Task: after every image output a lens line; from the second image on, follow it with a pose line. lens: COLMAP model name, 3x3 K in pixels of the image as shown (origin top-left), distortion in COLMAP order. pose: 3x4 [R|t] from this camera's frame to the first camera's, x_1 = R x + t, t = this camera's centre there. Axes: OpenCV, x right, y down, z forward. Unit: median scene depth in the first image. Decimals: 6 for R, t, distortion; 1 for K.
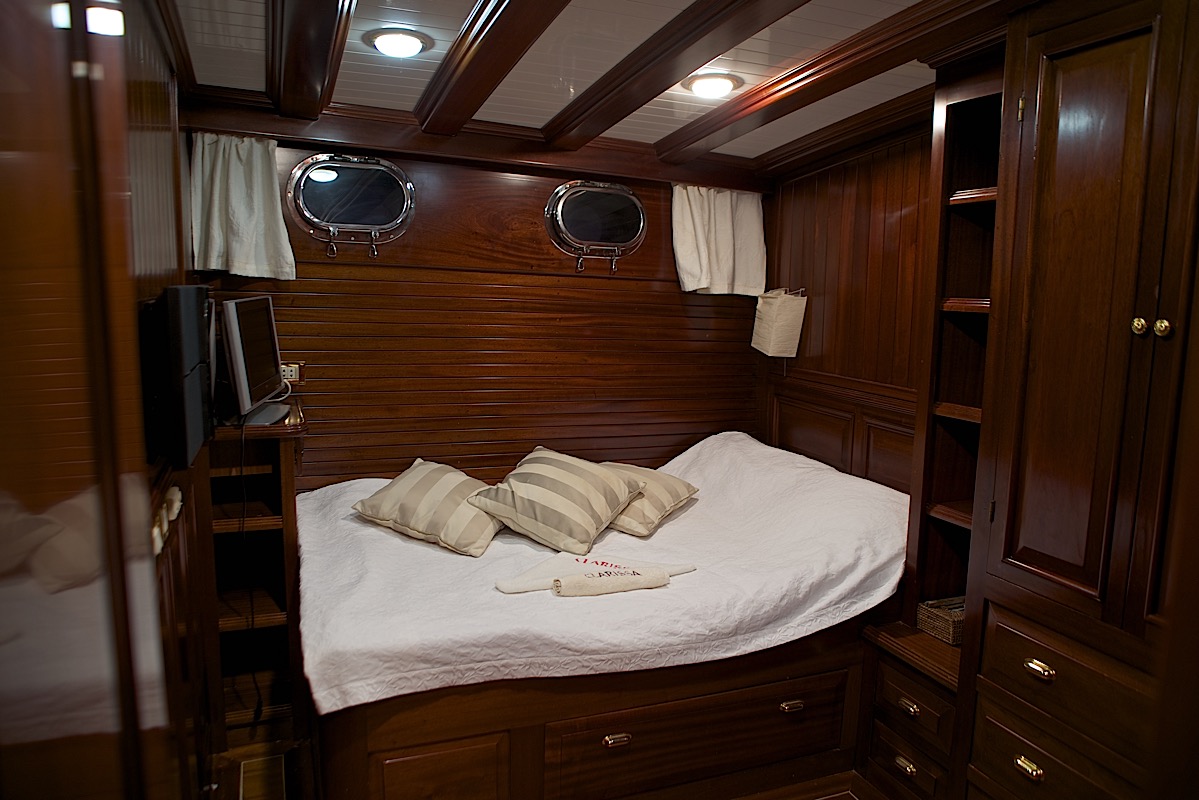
lens RADIAL K [[833.0, 0, 599.5], [0, 833.0, 400.0], [0, 0, 1]] dist [-0.066135, 0.000708]
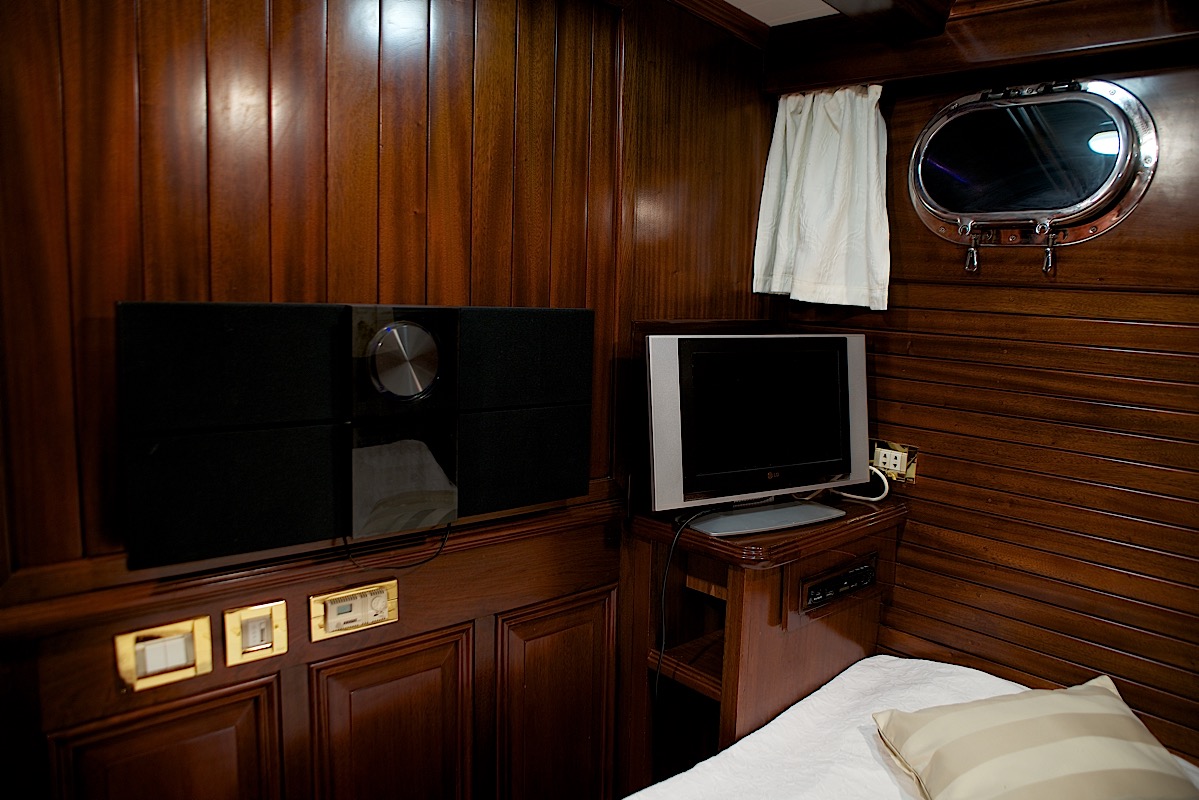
lens RADIAL K [[833.0, 0, 599.5], [0, 833.0, 400.0], [0, 0, 1]] dist [-0.066135, 0.000708]
pose [[0.352021, 0.094337, -0.931226, 0.127104], [-0.155844, 0.986928, 0.041068, -0.072730], [0.922927, 0.130669, 0.362121, 0.595831]]
